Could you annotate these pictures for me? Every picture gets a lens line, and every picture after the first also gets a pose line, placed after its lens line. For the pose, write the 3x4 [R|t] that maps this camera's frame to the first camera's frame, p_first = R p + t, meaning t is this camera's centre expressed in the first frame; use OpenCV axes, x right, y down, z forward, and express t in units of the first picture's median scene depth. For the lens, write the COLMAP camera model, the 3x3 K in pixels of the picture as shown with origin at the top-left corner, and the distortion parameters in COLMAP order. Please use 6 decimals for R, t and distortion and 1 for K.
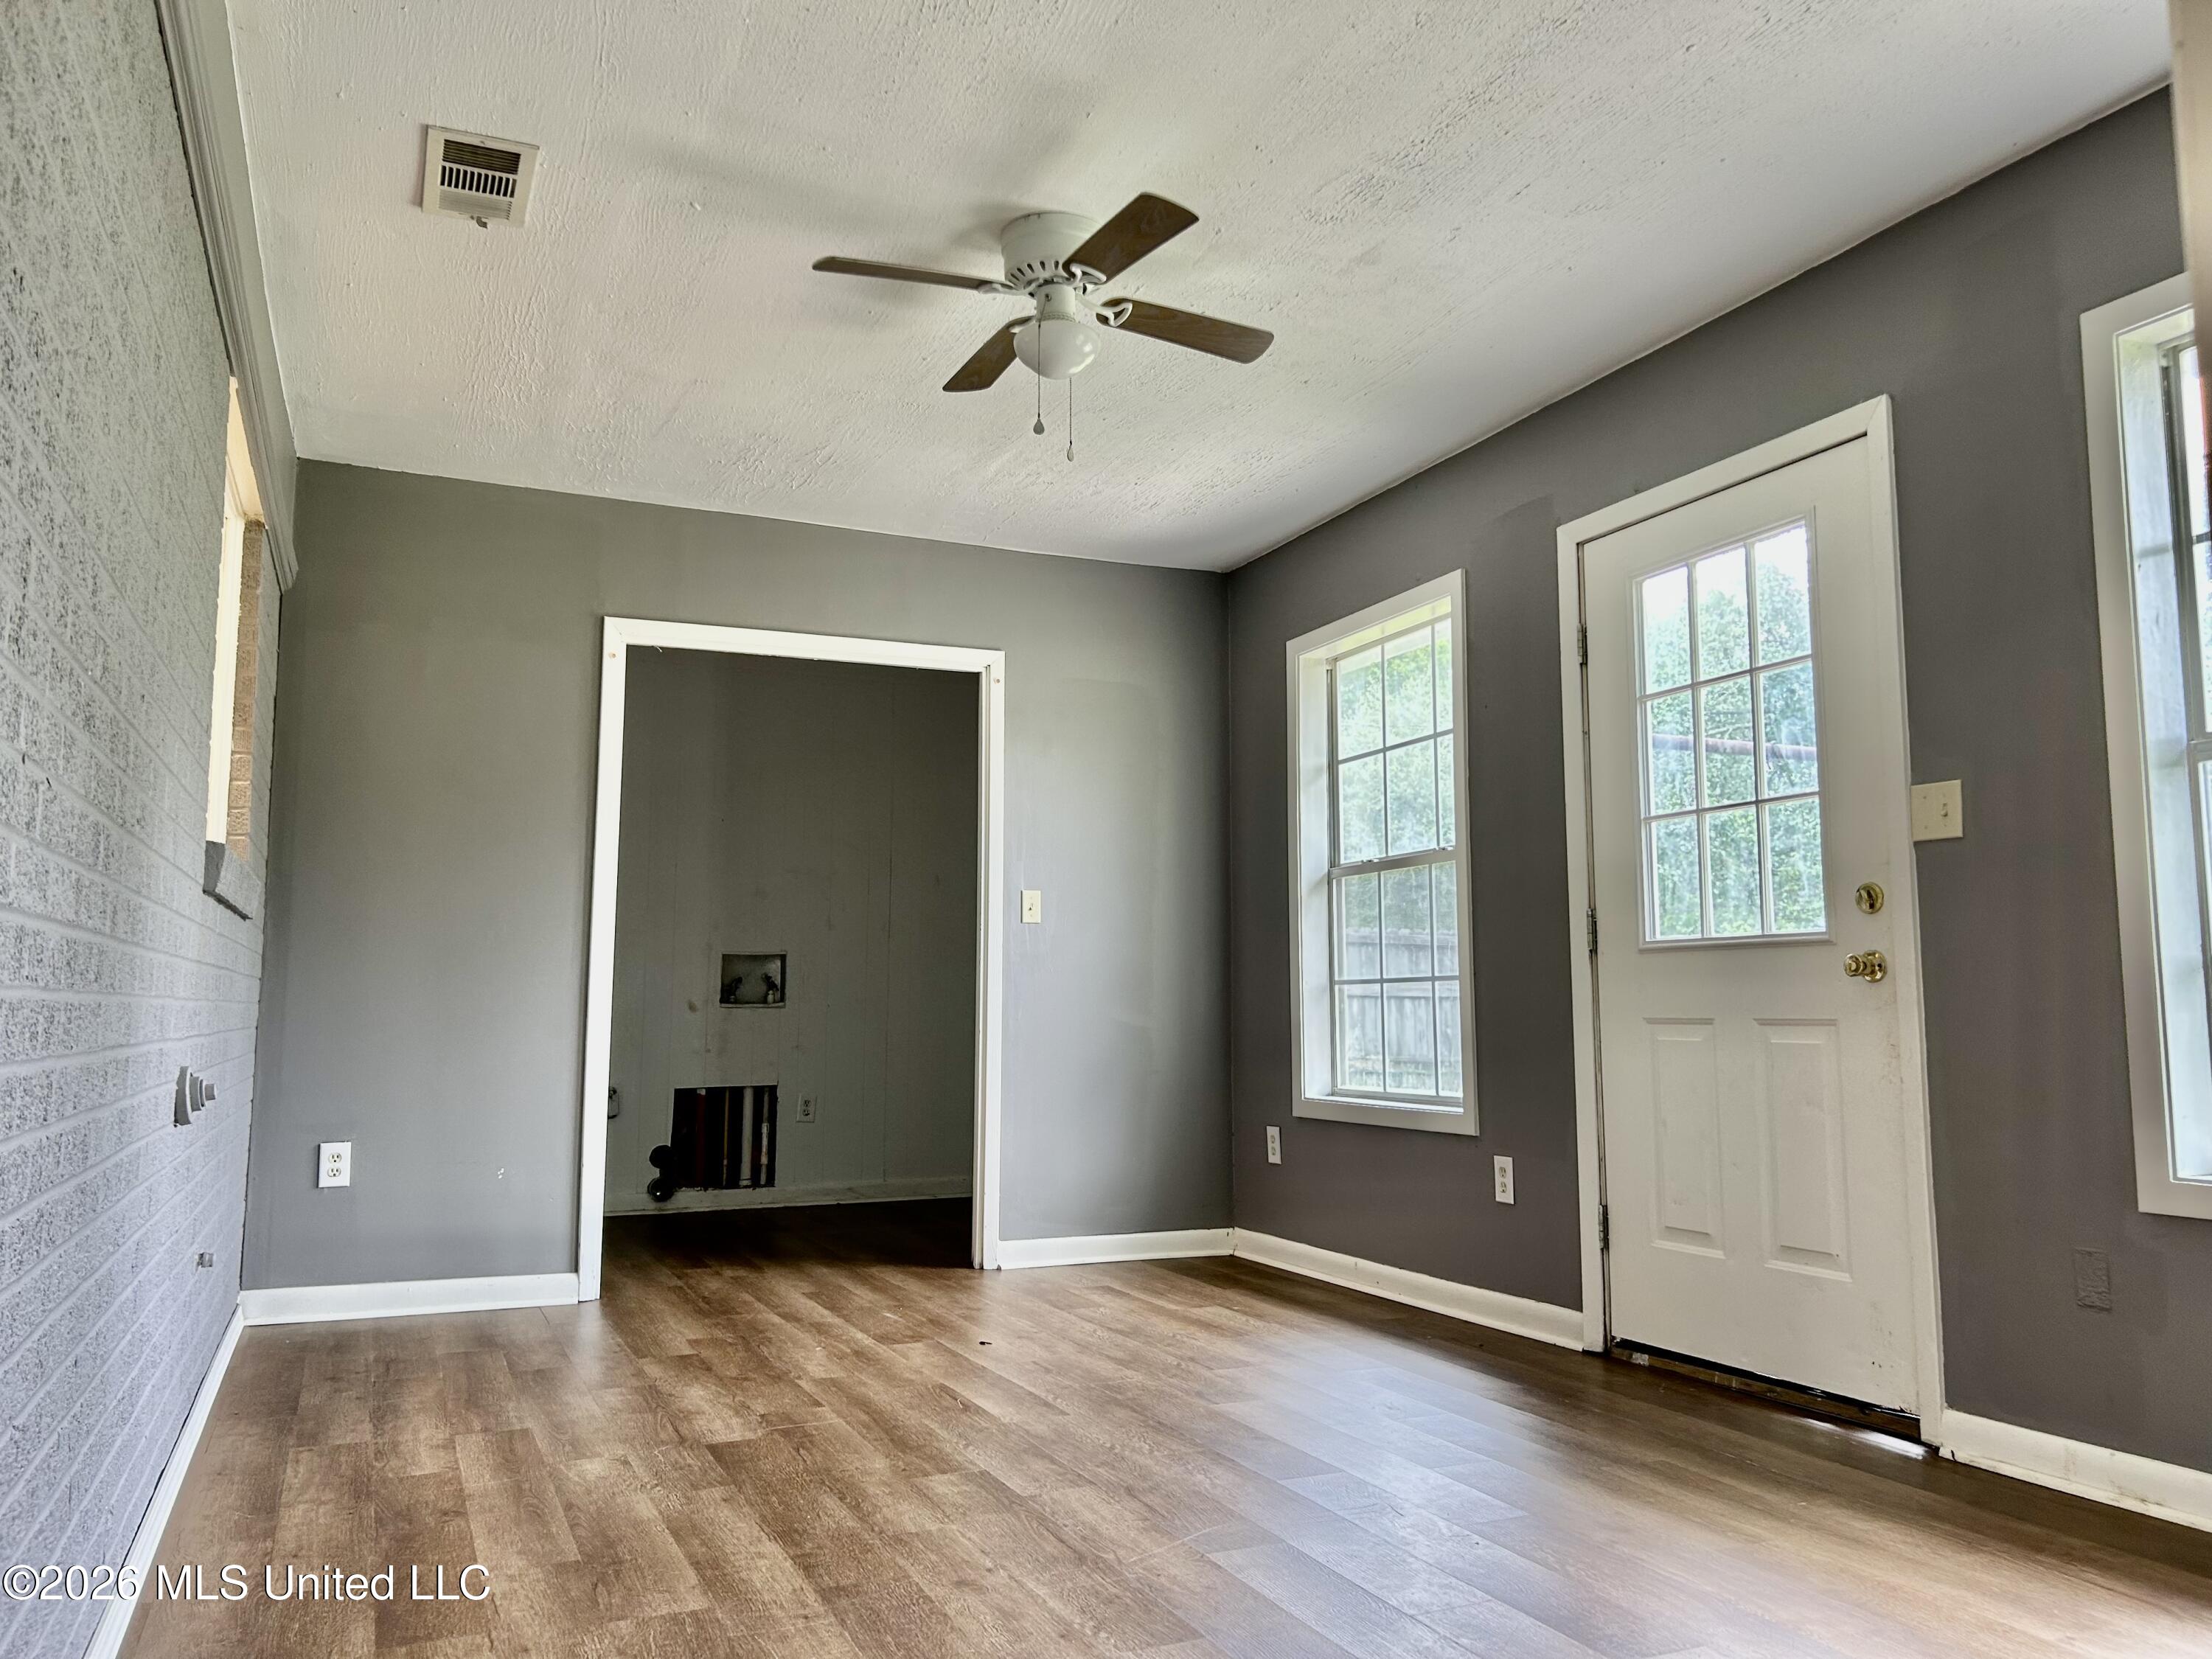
lens RADIAL K [[1665.2, 0, 1110.2], [0, 1665.2, 828.0], [0, 0, 1]] dist [0.048189, -0.041560]
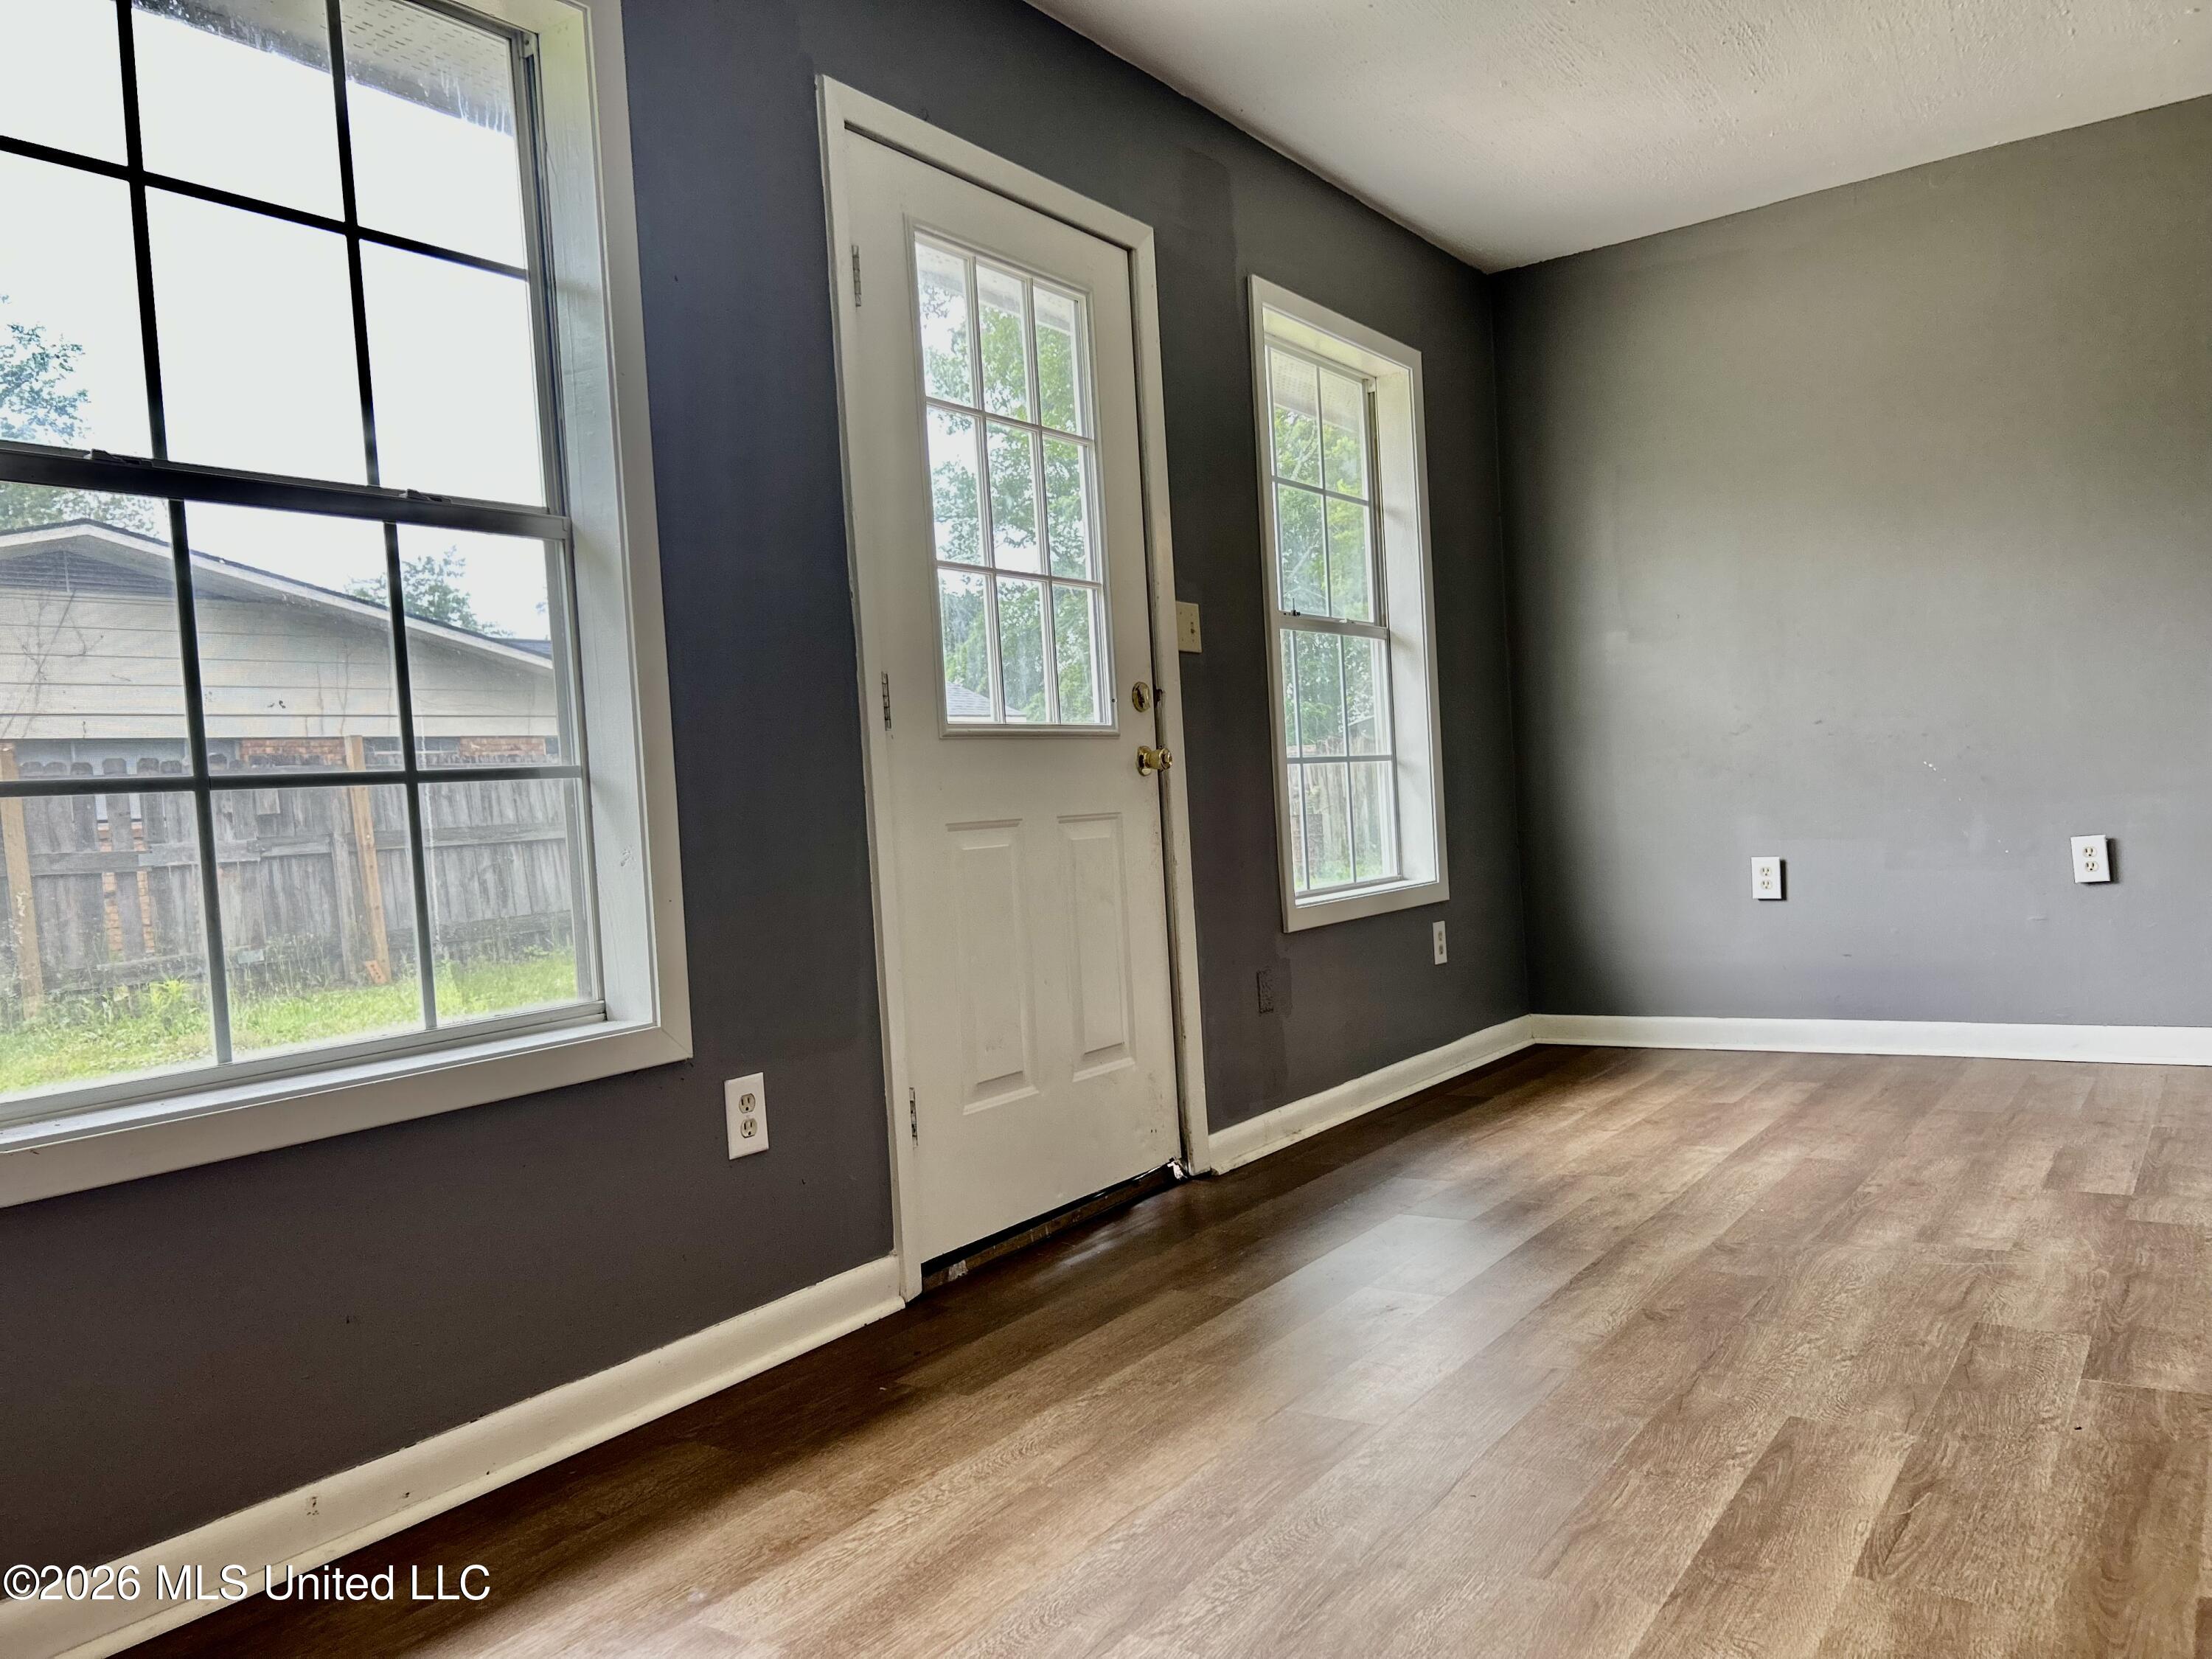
lens RADIAL K [[1665.2, 0, 1107.5], [0, 1665.2, 840.5], [0, 0, 1]] dist [0.048189, -0.041560]
pose [[-0.526450, 0.020547, 0.849958, -0.307902], [-0.026175, 0.998842, -0.040359, 0.127548], [-0.849803, -0.043495, -0.525303, 1.135993]]
